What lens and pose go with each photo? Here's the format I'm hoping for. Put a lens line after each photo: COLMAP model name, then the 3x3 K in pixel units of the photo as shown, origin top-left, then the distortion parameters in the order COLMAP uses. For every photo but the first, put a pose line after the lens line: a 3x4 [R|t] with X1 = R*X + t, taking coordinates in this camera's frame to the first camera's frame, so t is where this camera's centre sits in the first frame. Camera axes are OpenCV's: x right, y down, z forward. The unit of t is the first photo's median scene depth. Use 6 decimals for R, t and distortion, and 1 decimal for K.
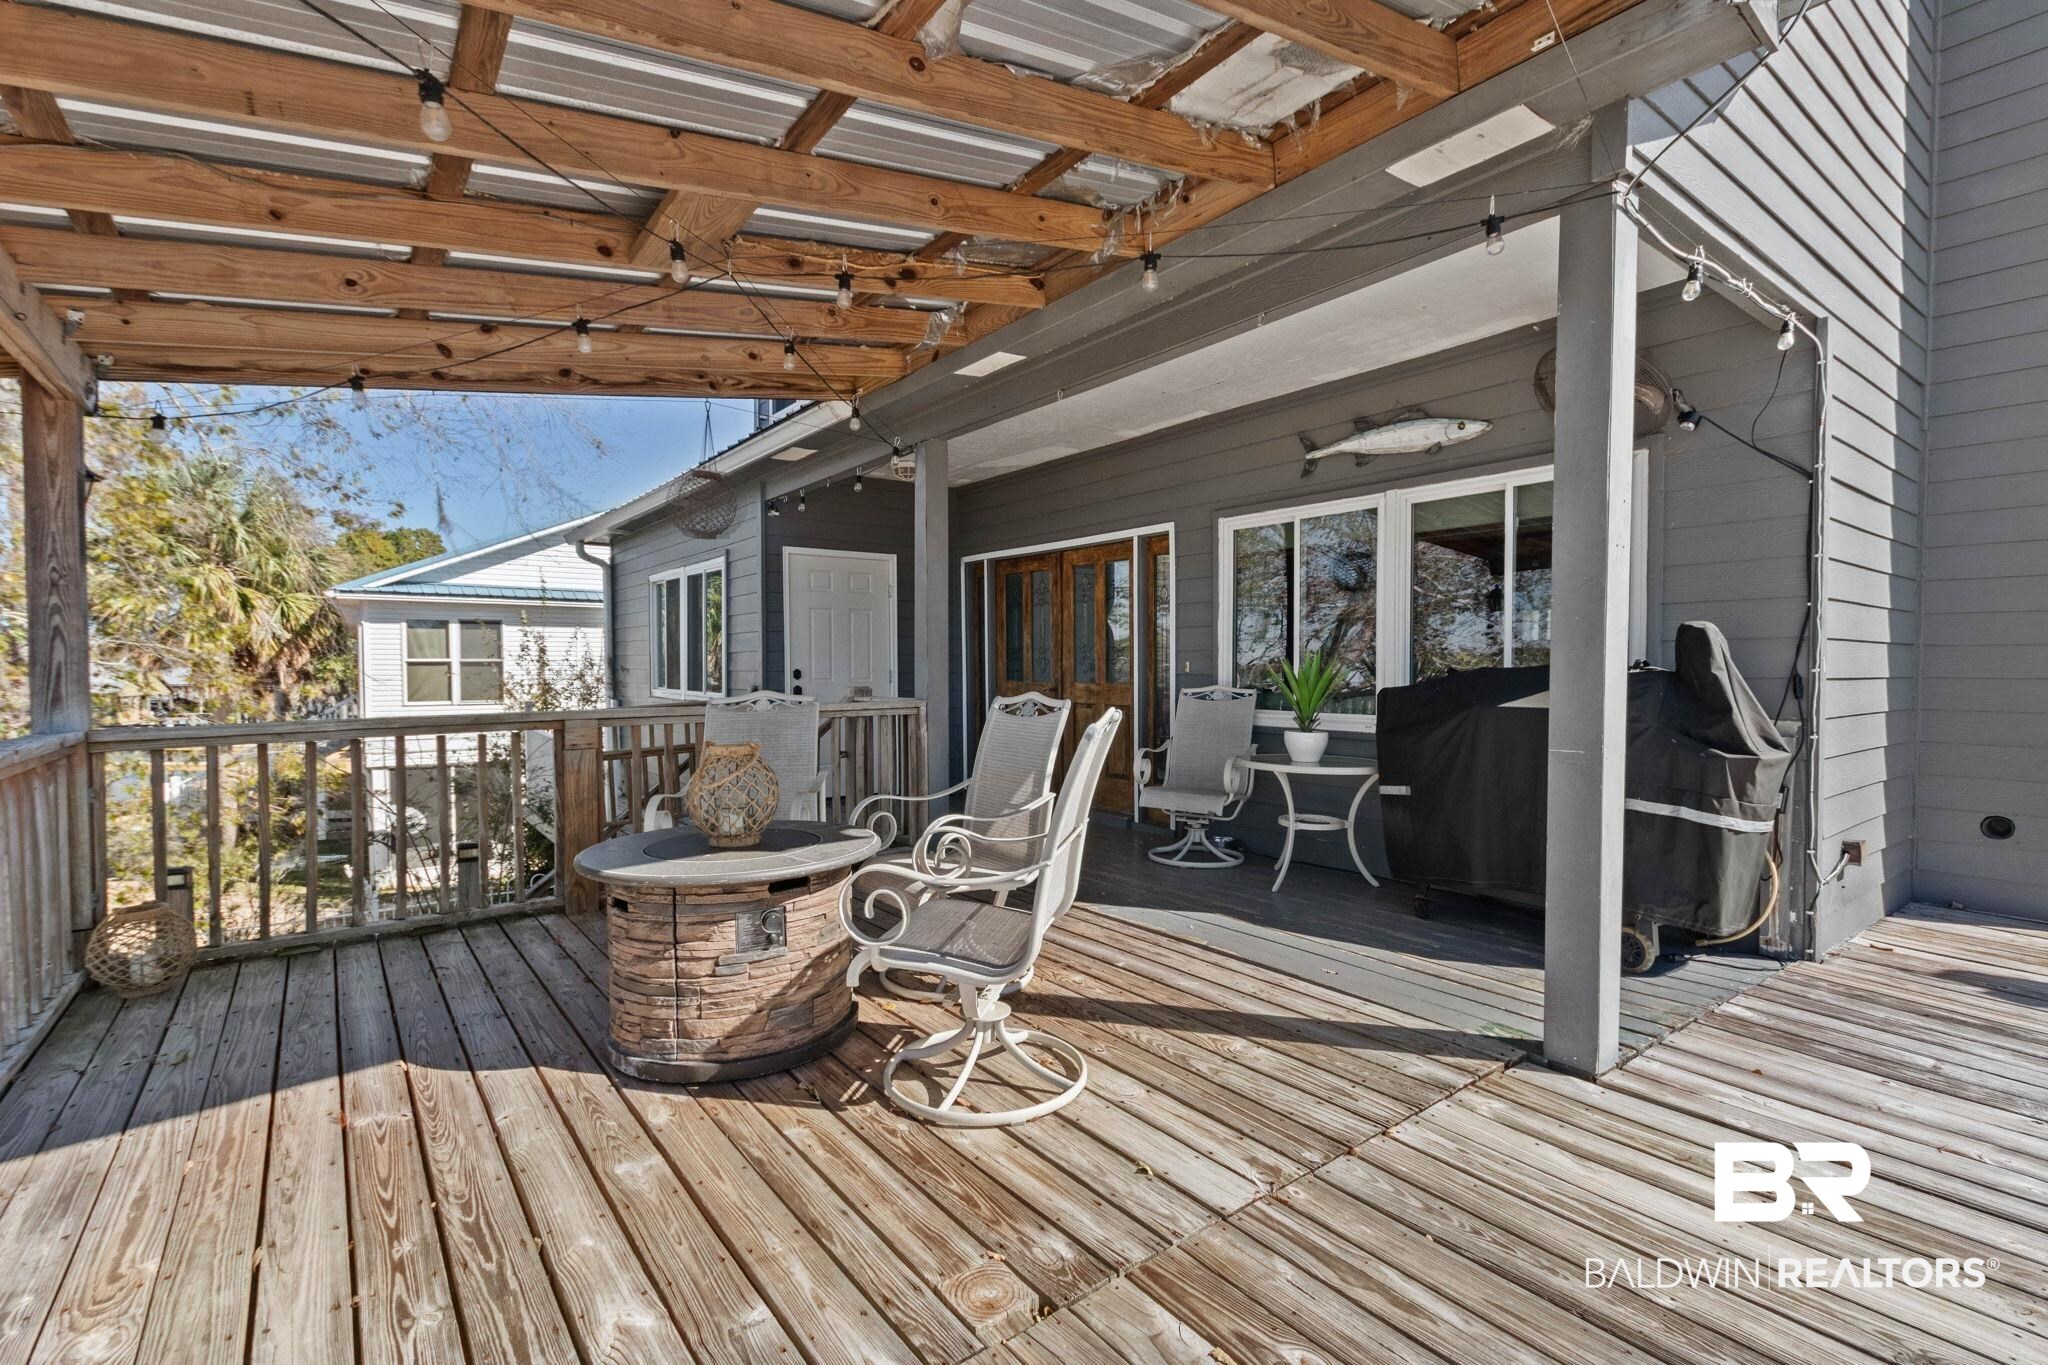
lens RADIAL K [[928.7, 0, 1032.3], [0, 928.7, 693.4], [0, 0, 1]] dist [0.004027, -0.000713]
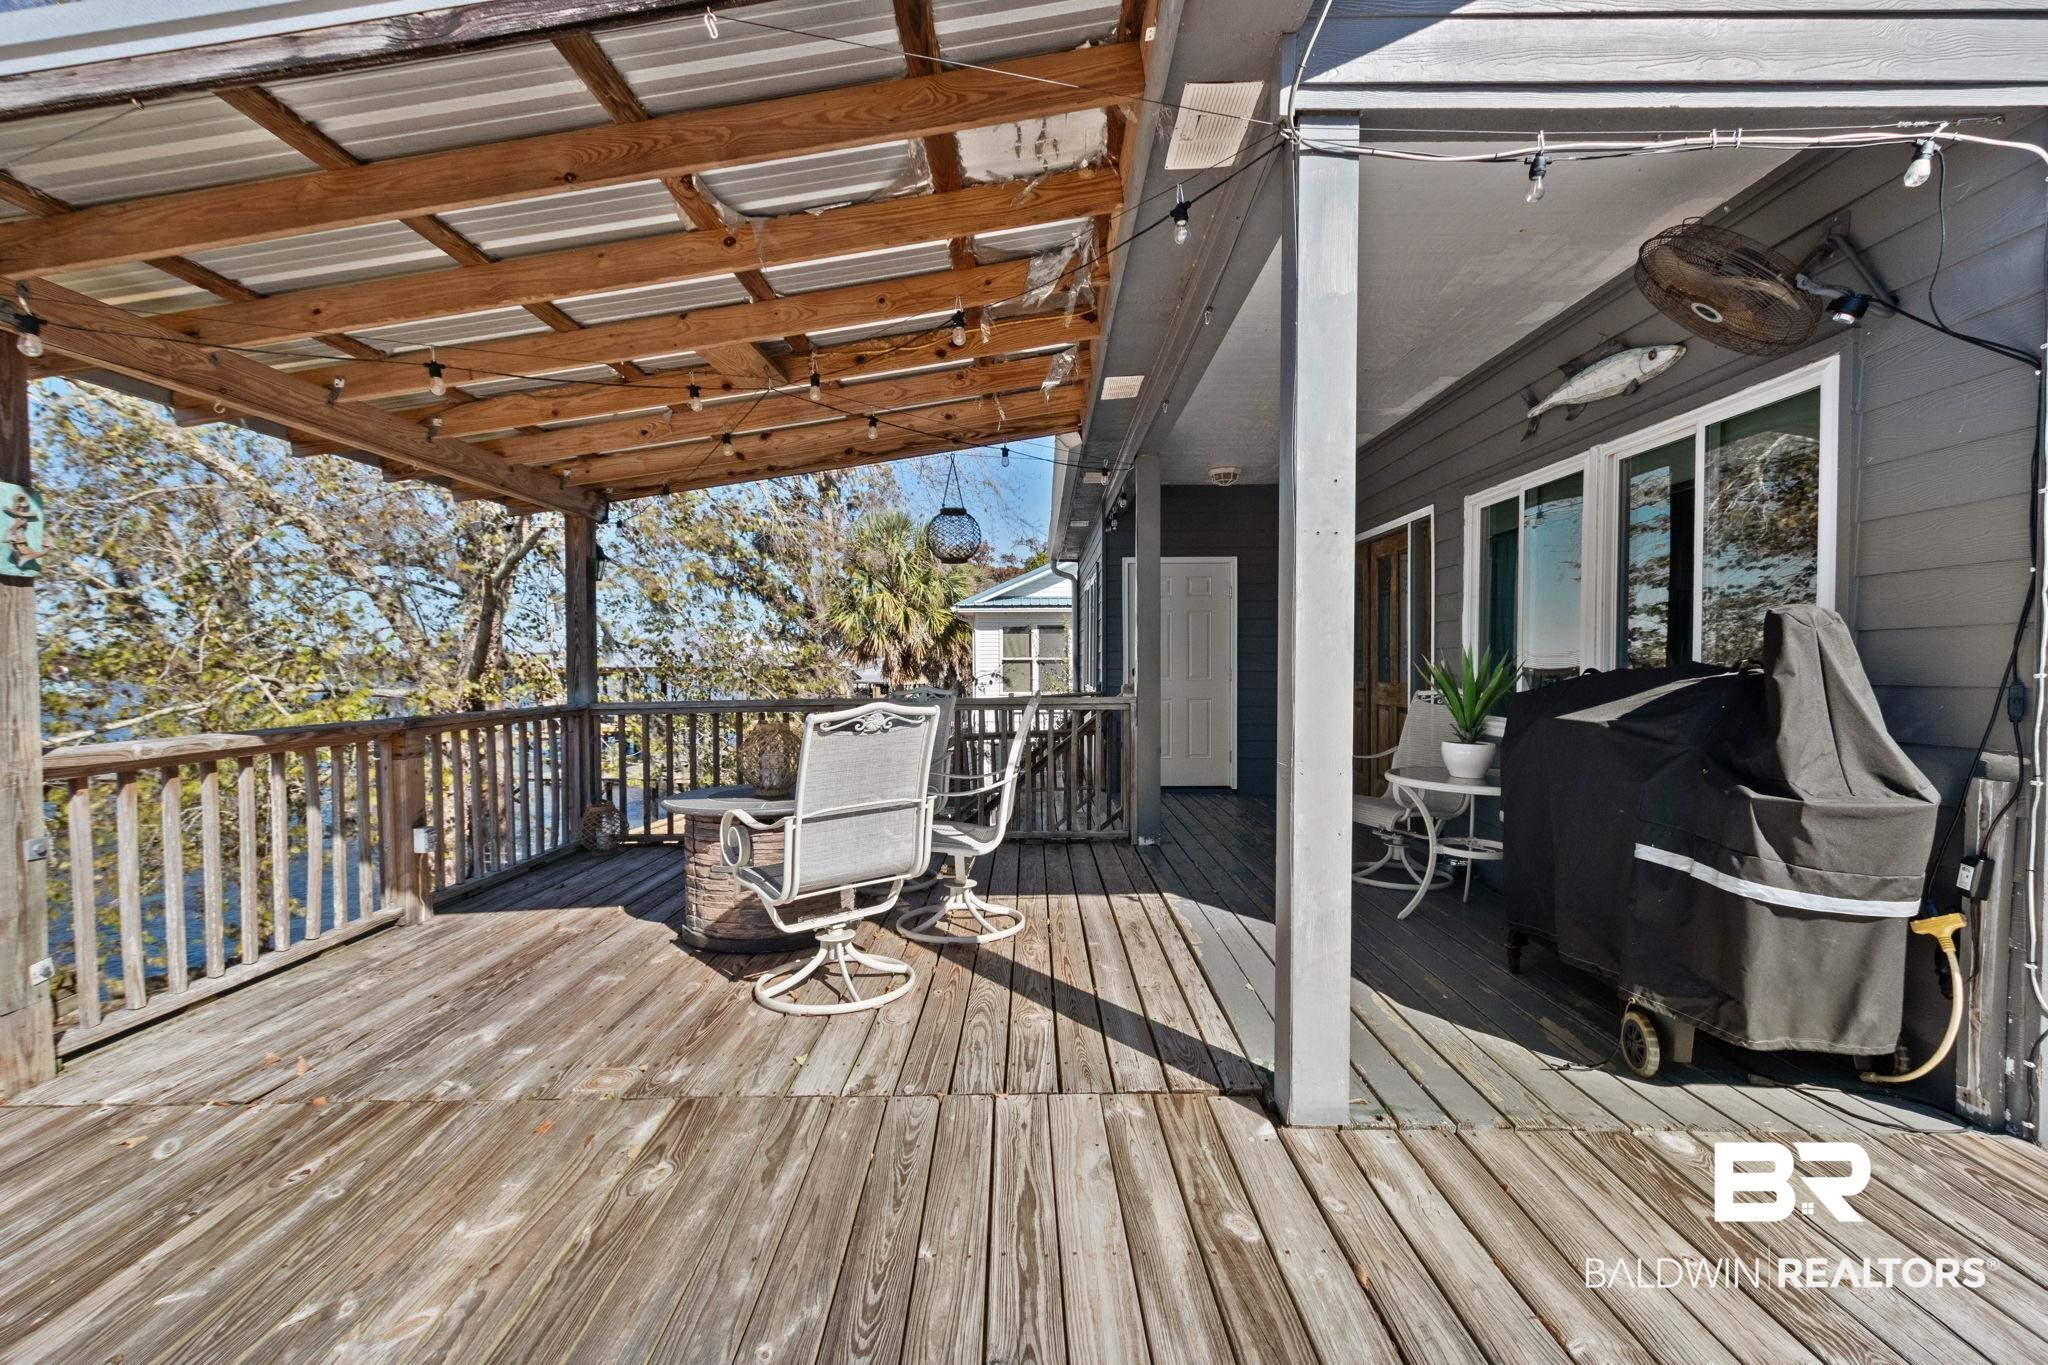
lens RADIAL K [[928.7, 0, 1032.3], [0, 928.7, 693.4], [0, 0, 1]] dist [0.004027, -0.000713]
pose [[0.795413, 0.018362, -0.605789, 0.710375], [-0.015905, 0.999829, 0.009422, -0.008428], [0.605859, 0.002141, 0.795569, 0.102046]]
